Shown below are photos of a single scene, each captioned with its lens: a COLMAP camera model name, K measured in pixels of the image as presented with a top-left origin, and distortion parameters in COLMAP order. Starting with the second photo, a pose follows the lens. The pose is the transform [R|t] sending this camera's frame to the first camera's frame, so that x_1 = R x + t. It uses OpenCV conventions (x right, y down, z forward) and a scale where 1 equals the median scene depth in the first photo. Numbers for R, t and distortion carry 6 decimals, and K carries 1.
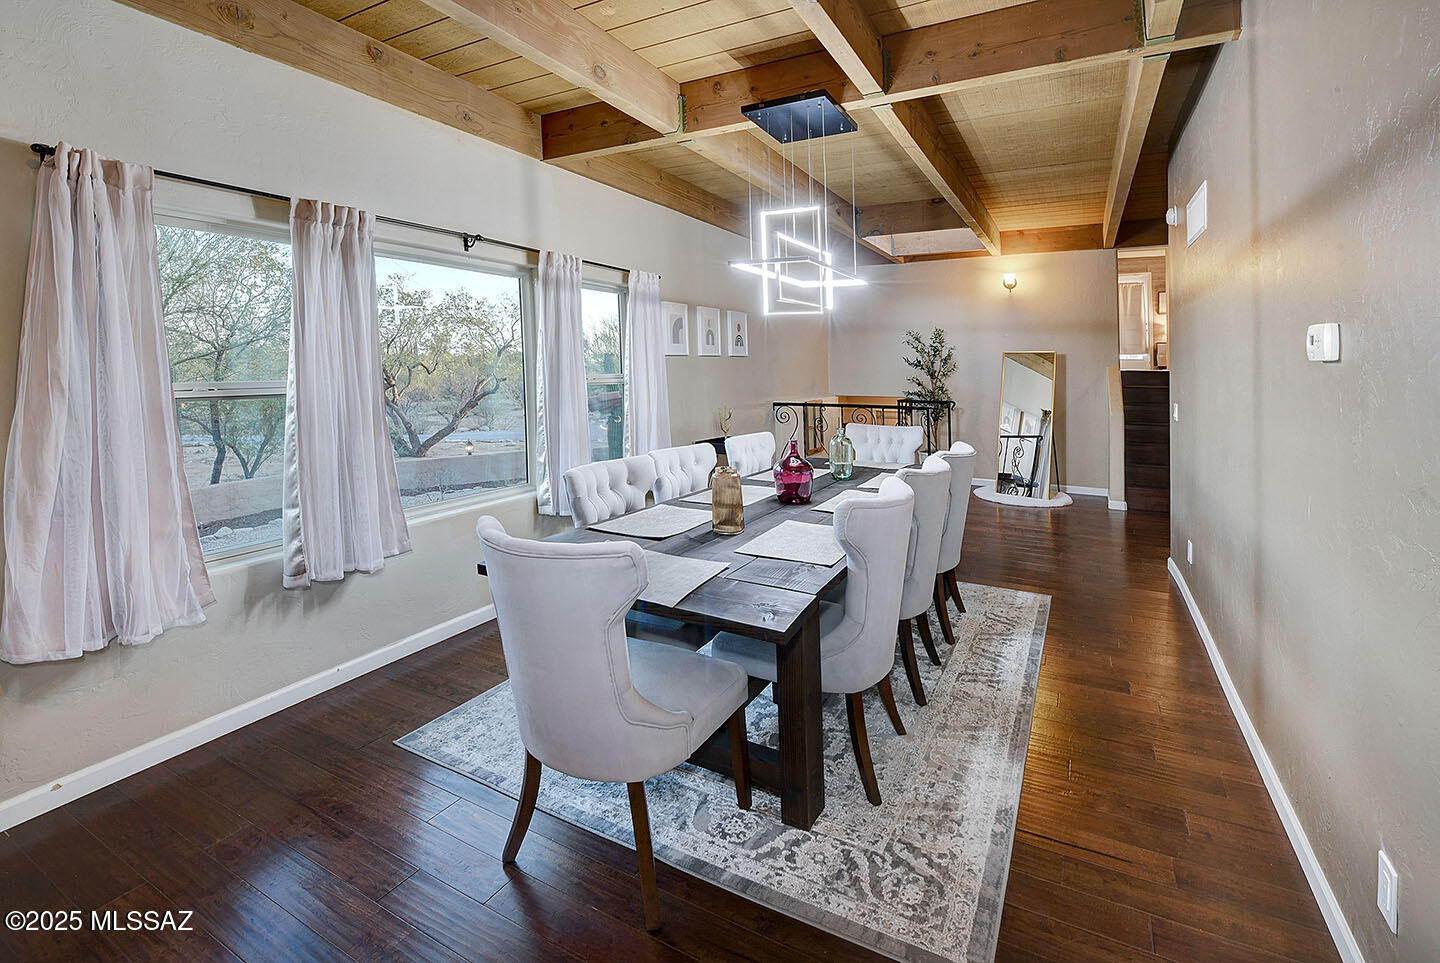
lens RADIAL K [[659.9, 0, 710.7], [0, 659.9, 485.1], [0, 0, 1]] dist [-0.009794, -0.001346]
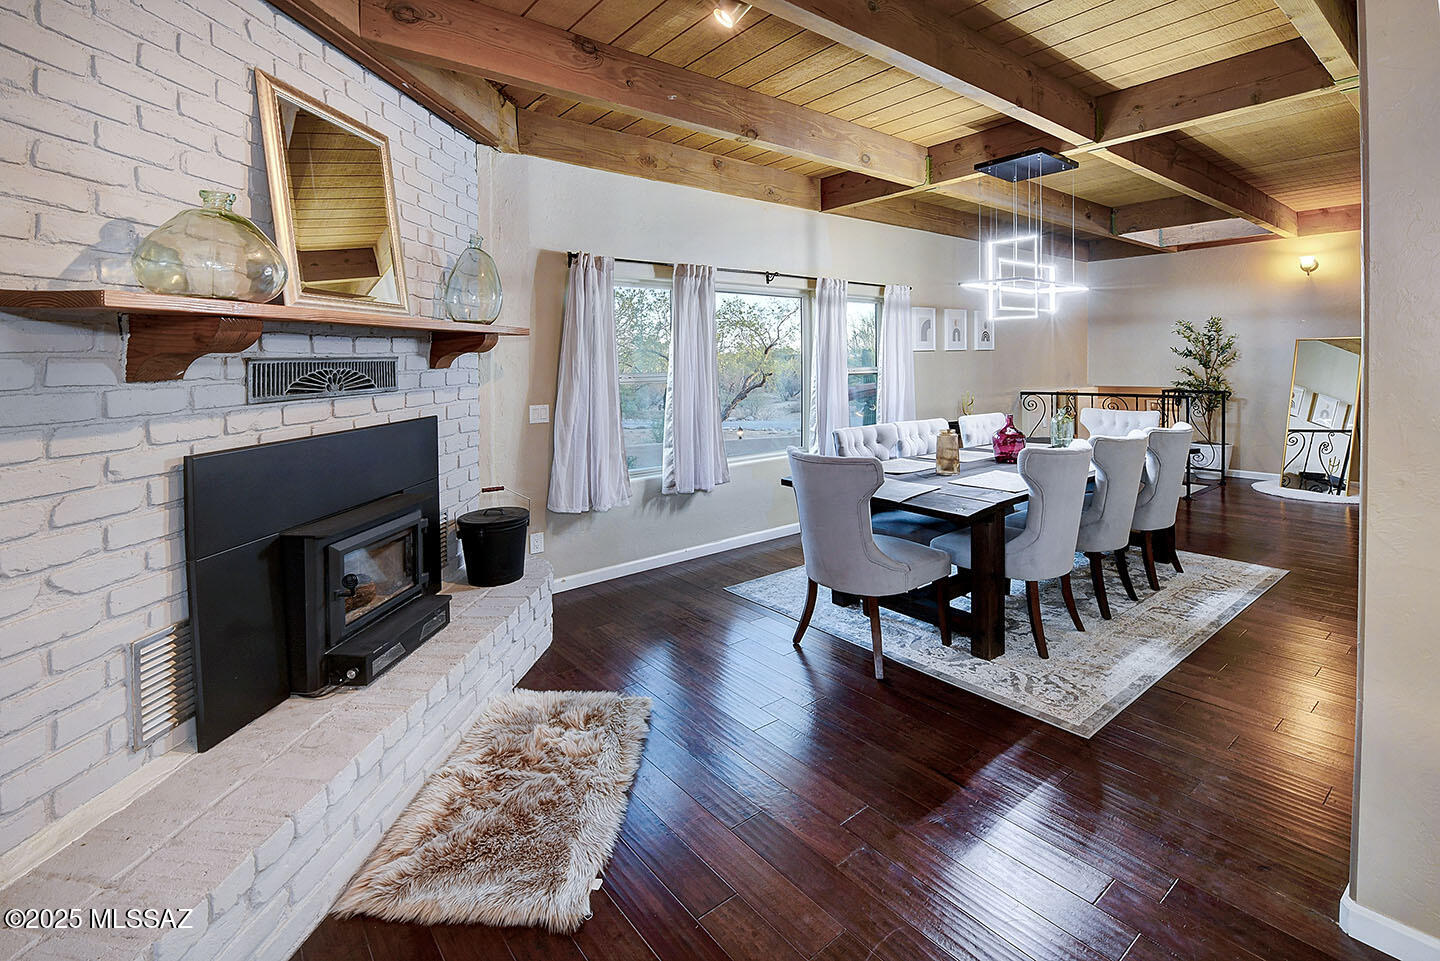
lens RADIAL K [[660.7, 0, 683.0], [0, 660.7, 421.2], [0, 0, 1]] dist [-0.018021, -0.000290]
pose [[0.912458, 0.019861, -0.408688, 0.065091], [-0.056006, 0.995483, -0.076664, 0.075670], [0.405320, 0.092842, 0.909448, -0.412088]]
